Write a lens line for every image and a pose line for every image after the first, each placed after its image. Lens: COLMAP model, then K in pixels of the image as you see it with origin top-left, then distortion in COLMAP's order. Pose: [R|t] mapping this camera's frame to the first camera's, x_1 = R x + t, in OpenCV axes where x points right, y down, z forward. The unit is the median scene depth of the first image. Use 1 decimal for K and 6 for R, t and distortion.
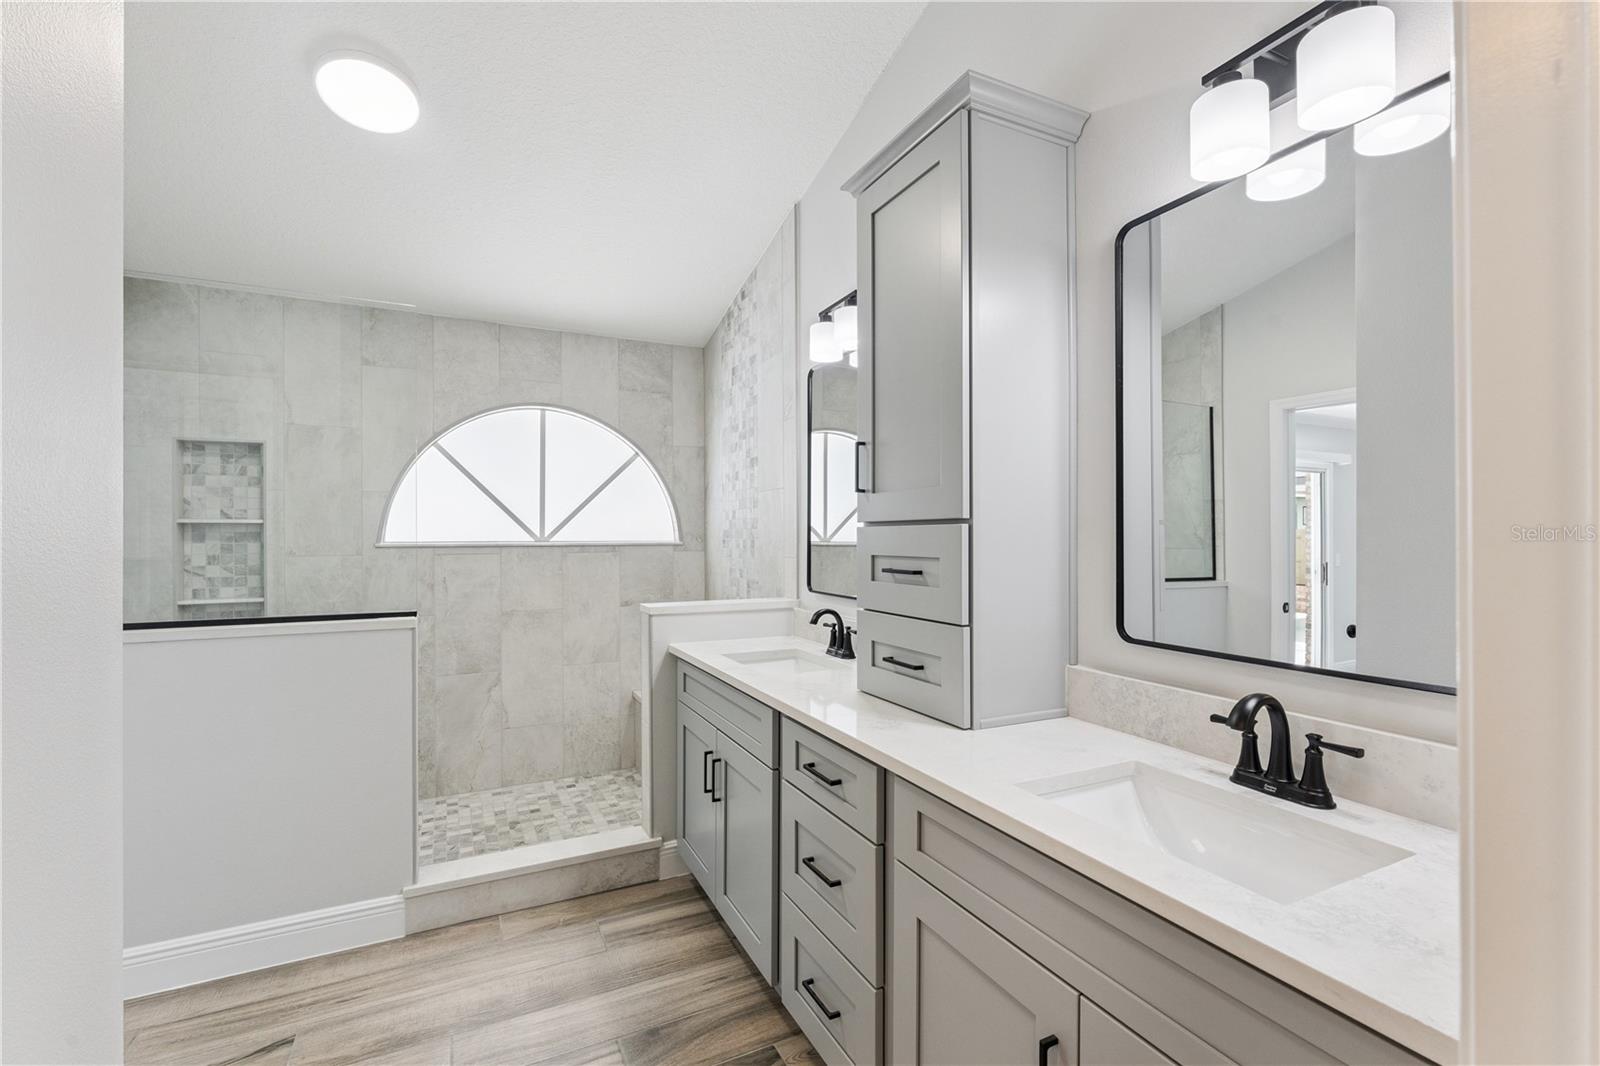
lens RADIAL K [[696.4, 0, 795.1], [0, 696.4, 534.0], [0, 0, 1]] dist [-0.000489, -0.000302]
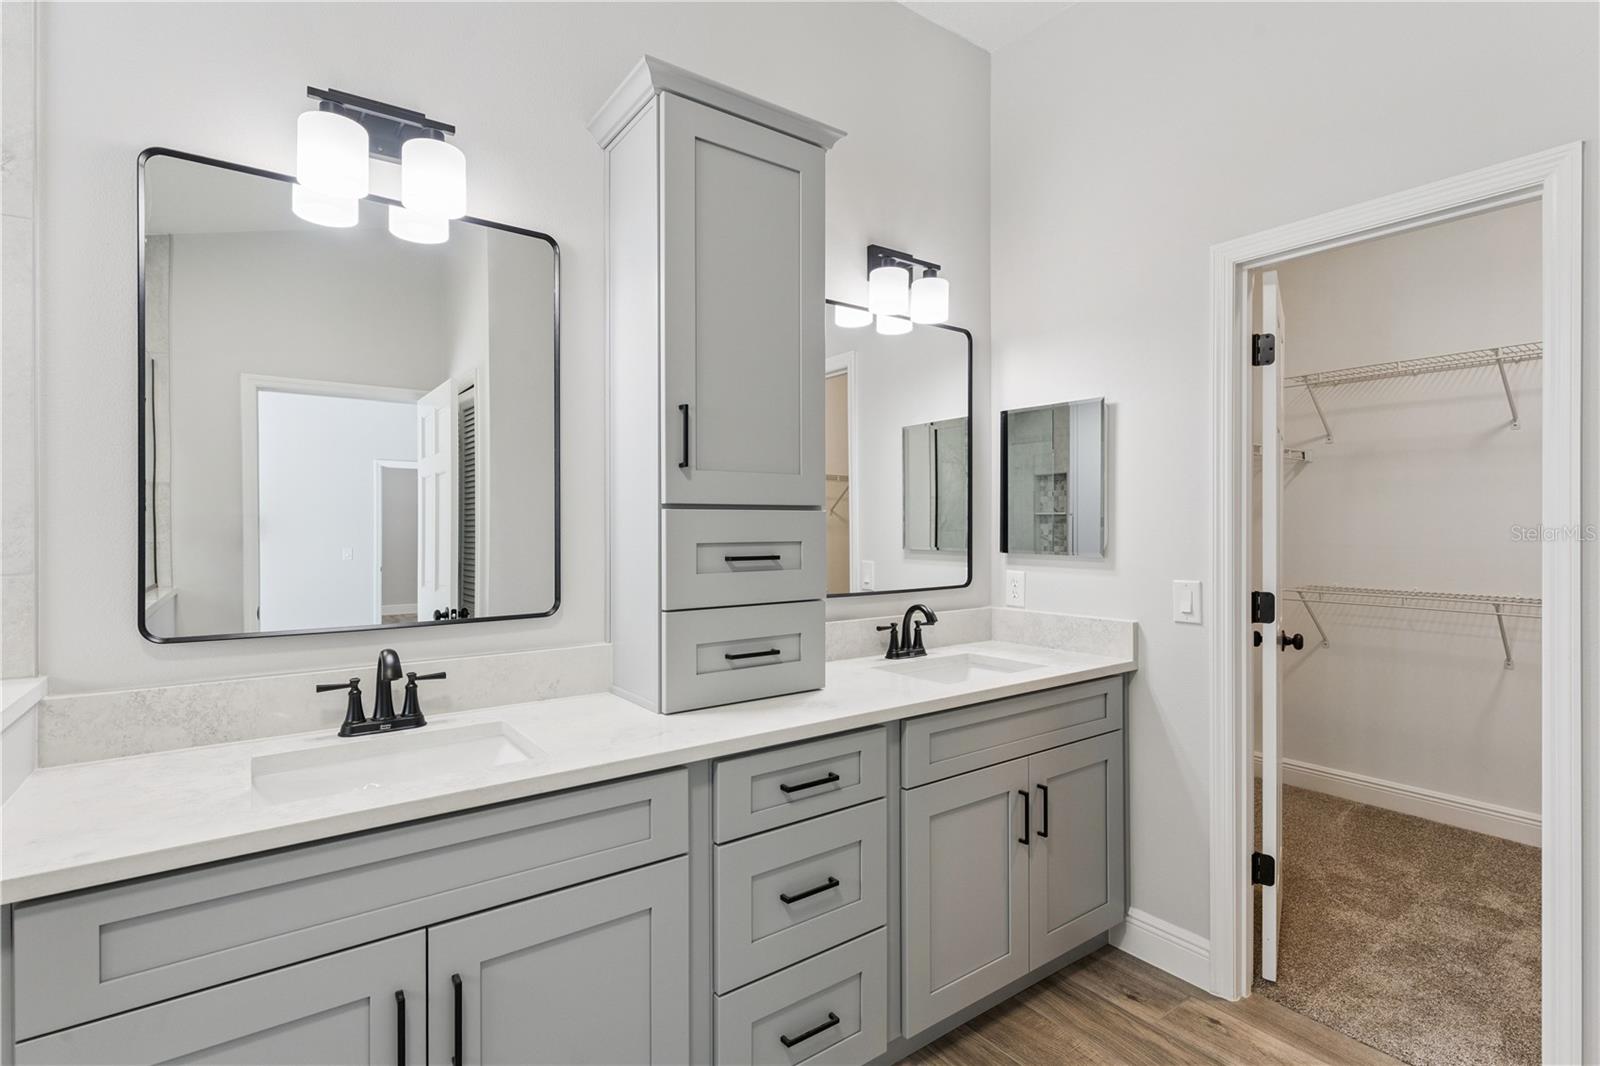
lens RADIAL K [[754.9, 0, 800.0], [0, 754.9, 533.0], [0, 0, 1]] dist [-0.001428, -0.000608]
pose [[-0.174864, -0.012992, 0.984507, -0.467438], [-0.004222, 0.999914, 0.012445, 0.002907], [-0.984583, -0.001980, -0.174904, 0.595551]]
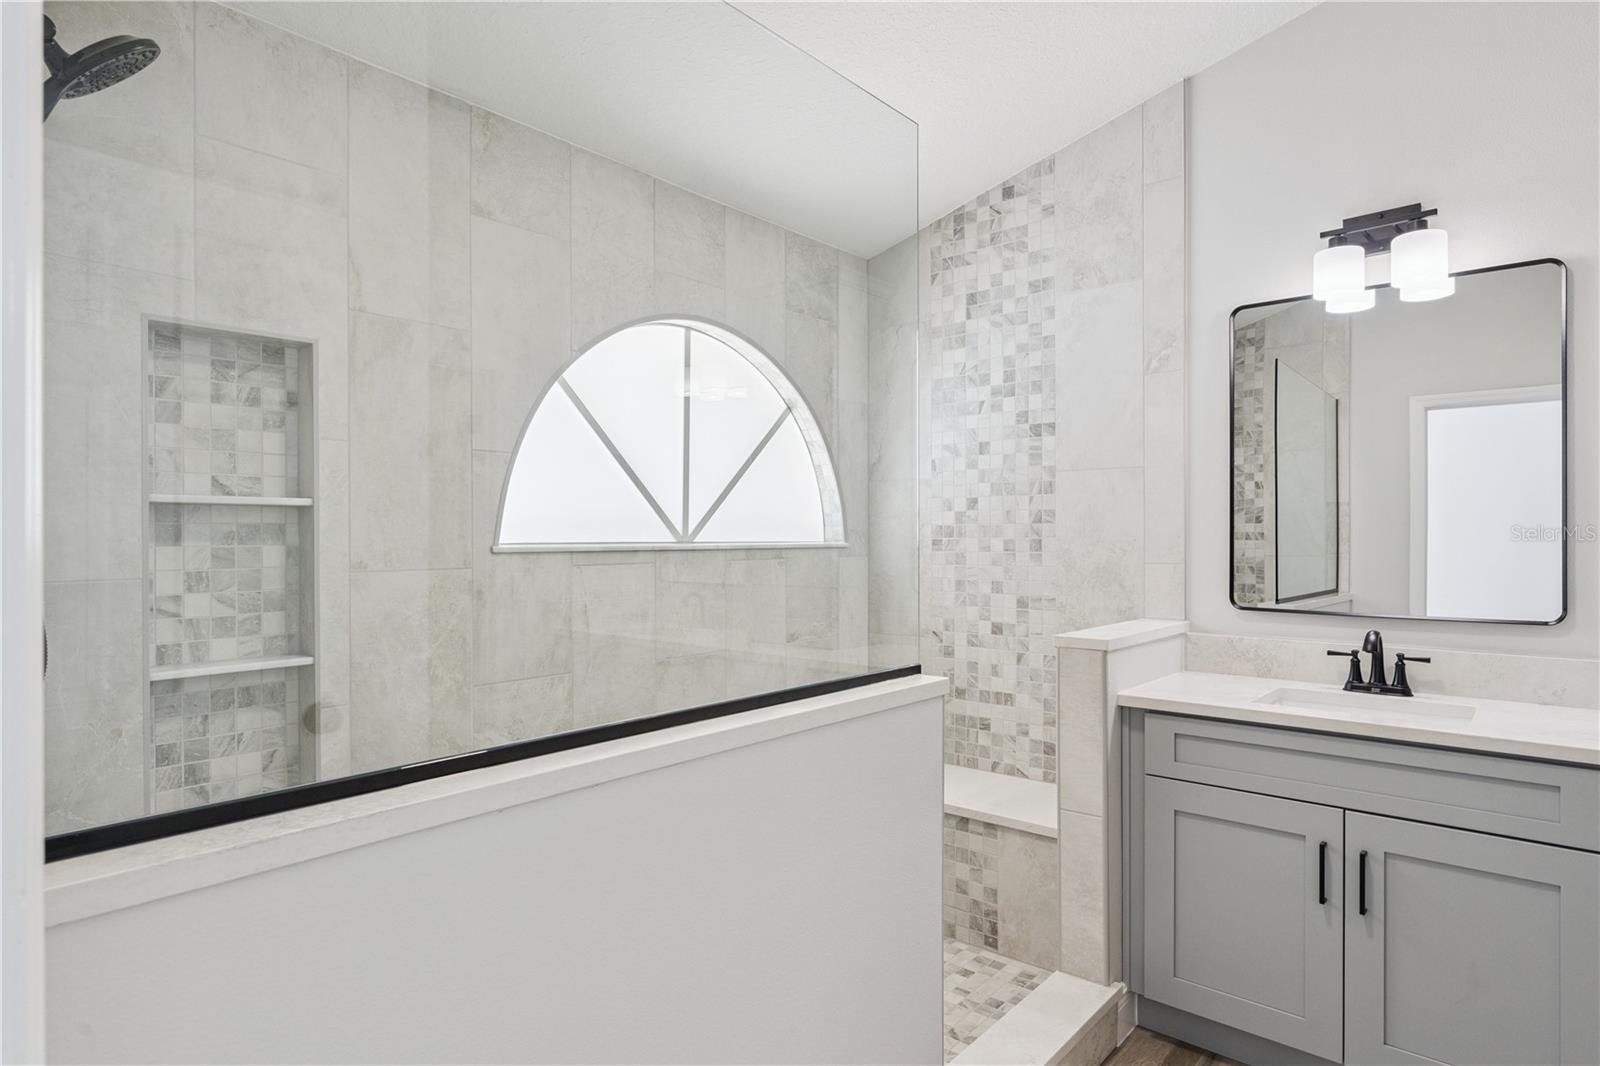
lens RADIAL K [[899.7, 0, 794.2], [0, 899.7, 527.5], [0, 0, 1]] dist [0.003884, 0.000347]
pose [[0.918855, 0.005286, 0.394559, -0.692852], [-0.002530, 0.999969, -0.007506, 0.004013], [-0.394586, 0.005899, 0.918840, 0.273913]]
